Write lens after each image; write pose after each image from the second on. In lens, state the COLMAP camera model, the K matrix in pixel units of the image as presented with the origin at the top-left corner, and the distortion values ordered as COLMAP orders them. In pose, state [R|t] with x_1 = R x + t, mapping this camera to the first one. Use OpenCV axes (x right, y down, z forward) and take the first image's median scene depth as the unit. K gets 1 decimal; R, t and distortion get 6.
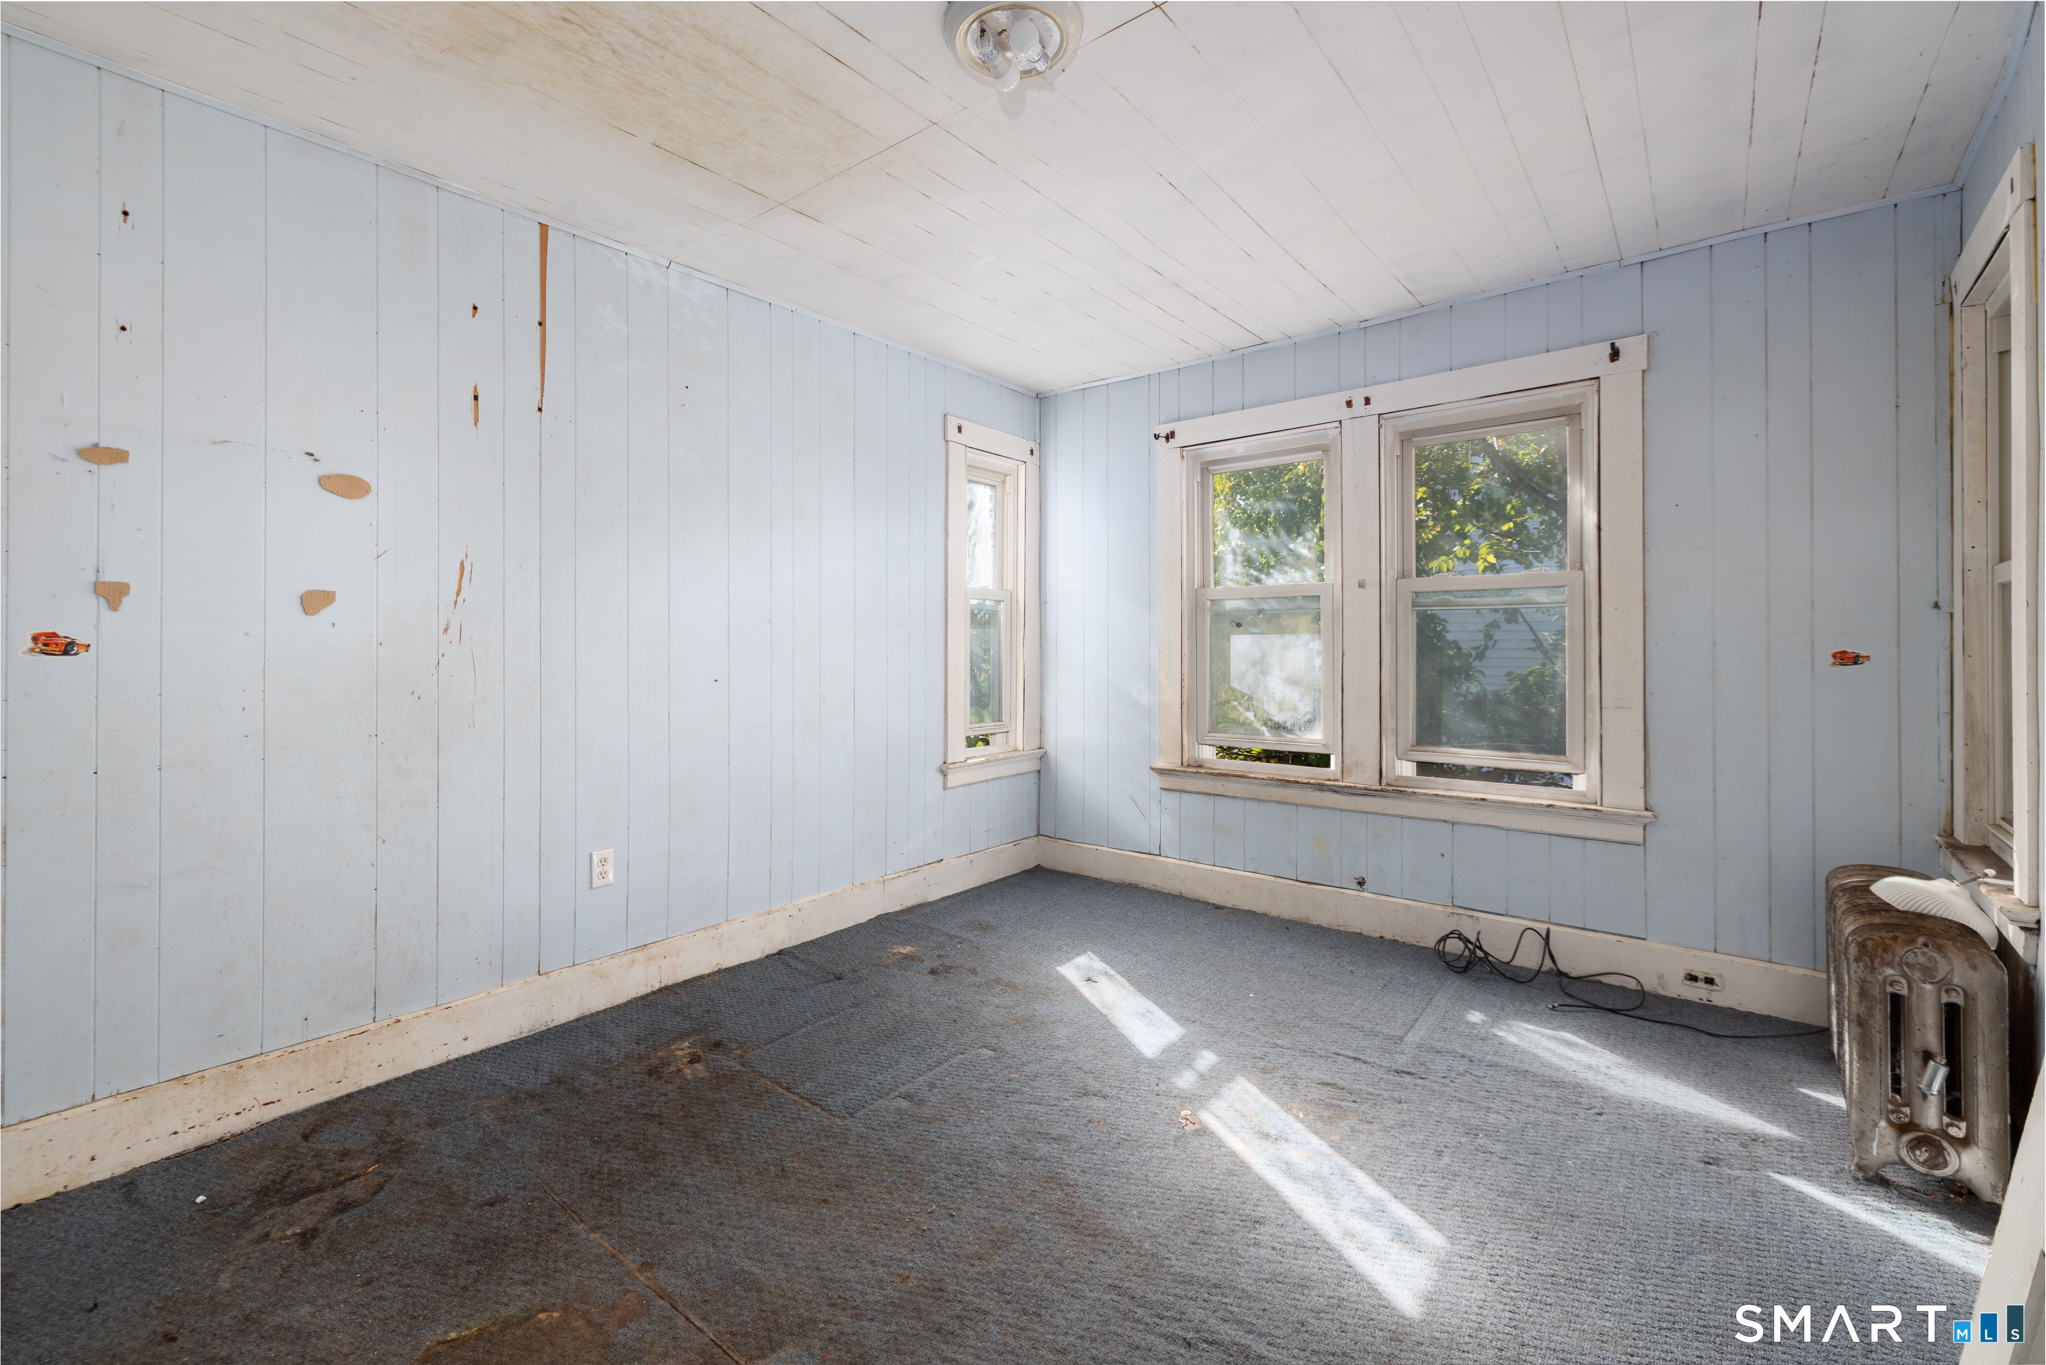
lens RADIAL K [[876.3, 0, 997.0], [0, 876.3, 655.4], [0, 0, 1]] dist [-0.000424, 0.000206]
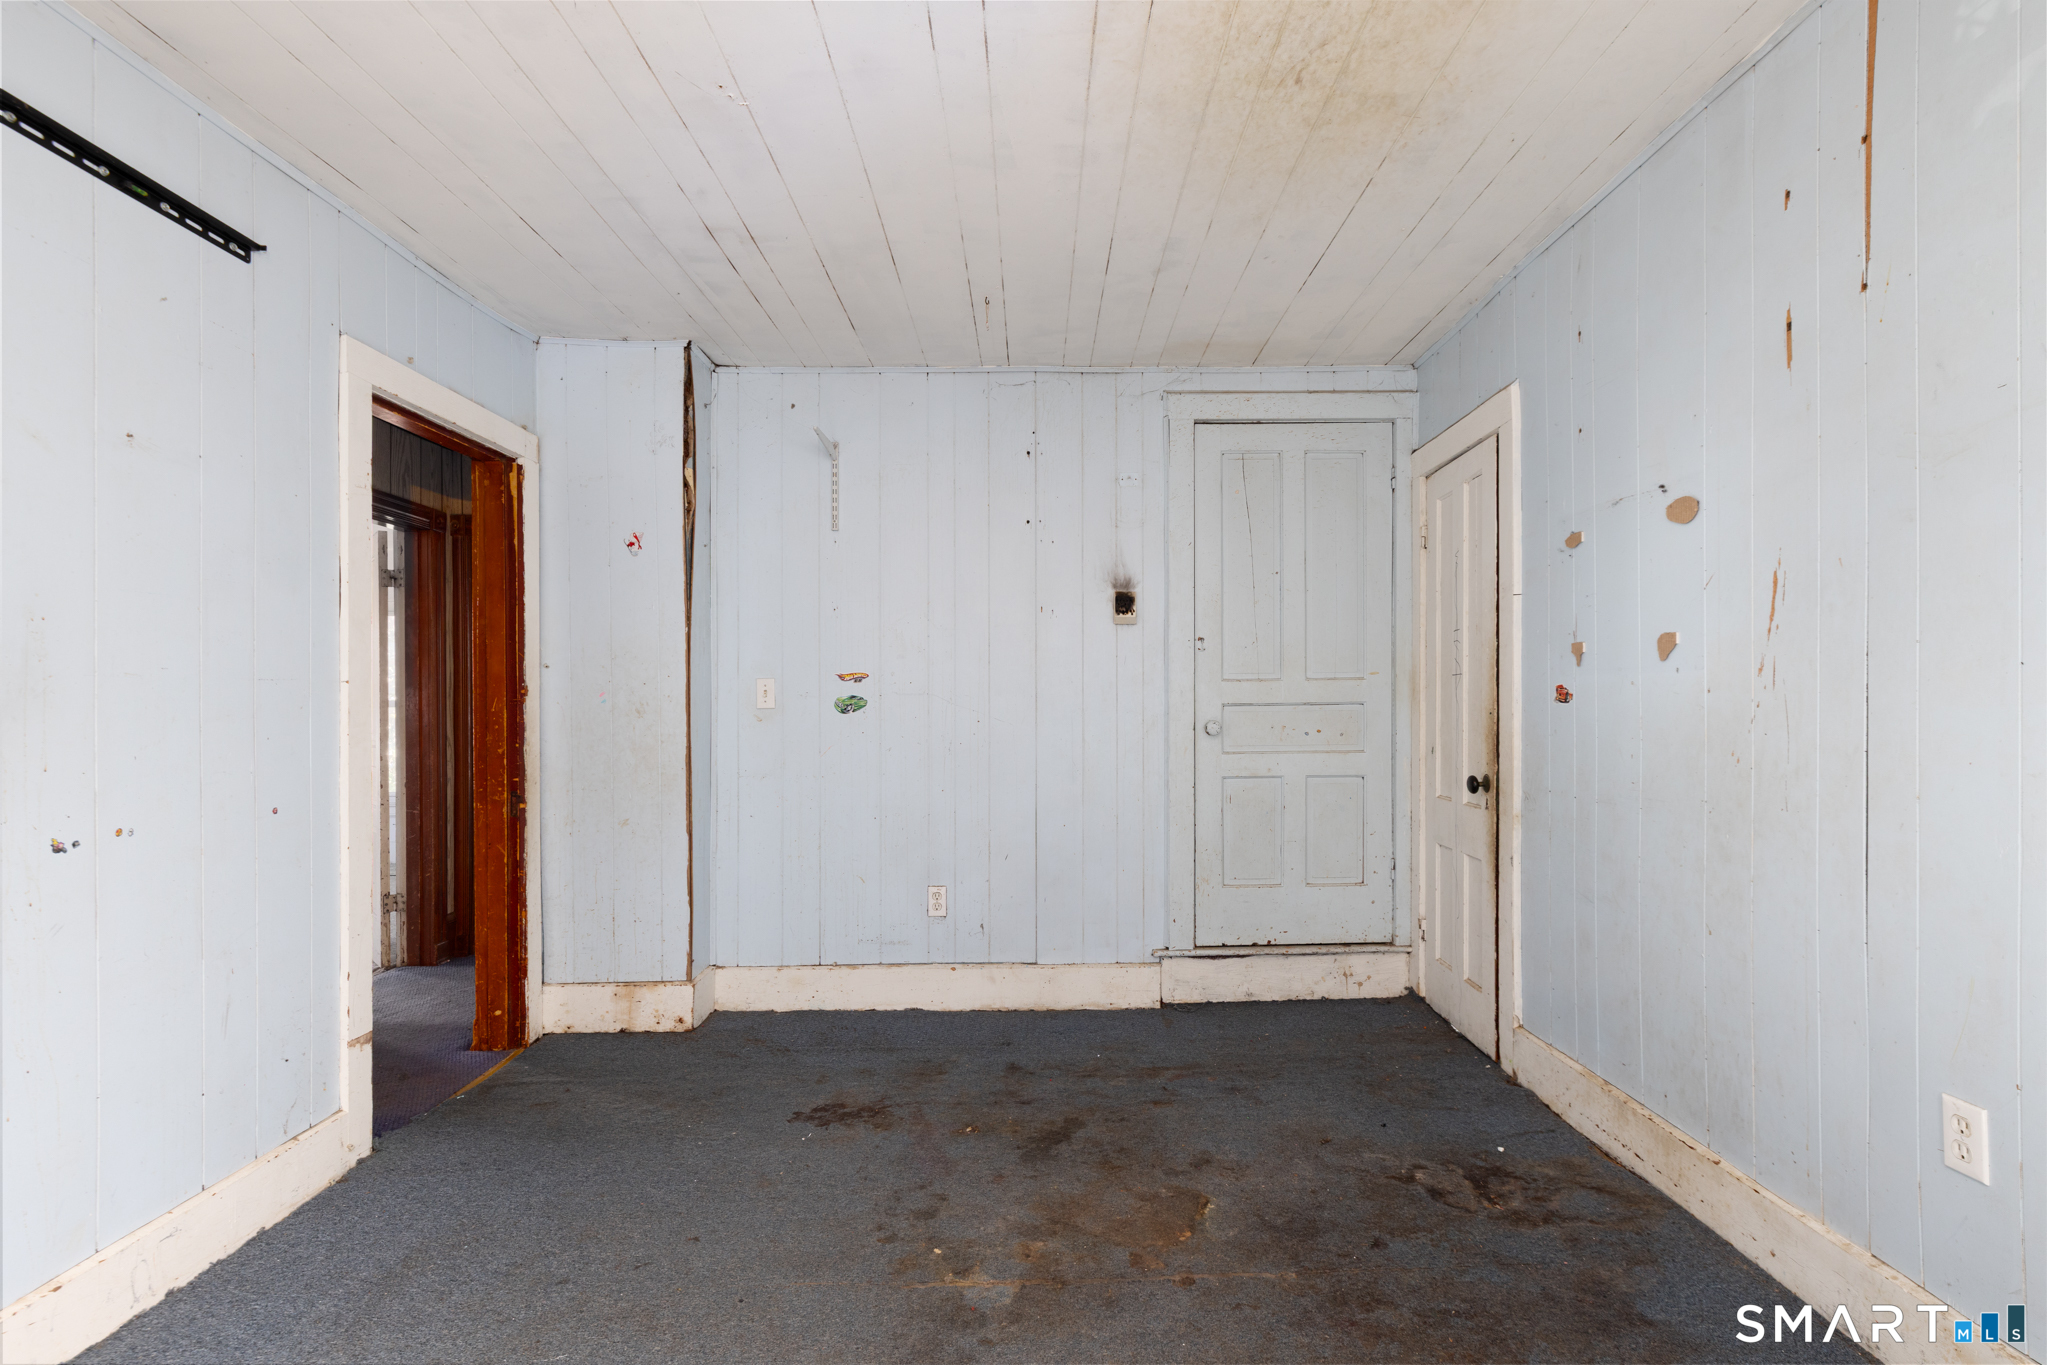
lens RADIAL K [[974.4, 0, 1023.5], [0, 974.4, 682.5], [0, 0, 1]] dist [0.000250, 0.000066]
pose [[-0.773148, -0.000056, -0.634225, 0.390115], [0.010919, 0.999851, -0.013399, -0.016471], [0.634131, -0.017284, -0.773032, 1.368409]]
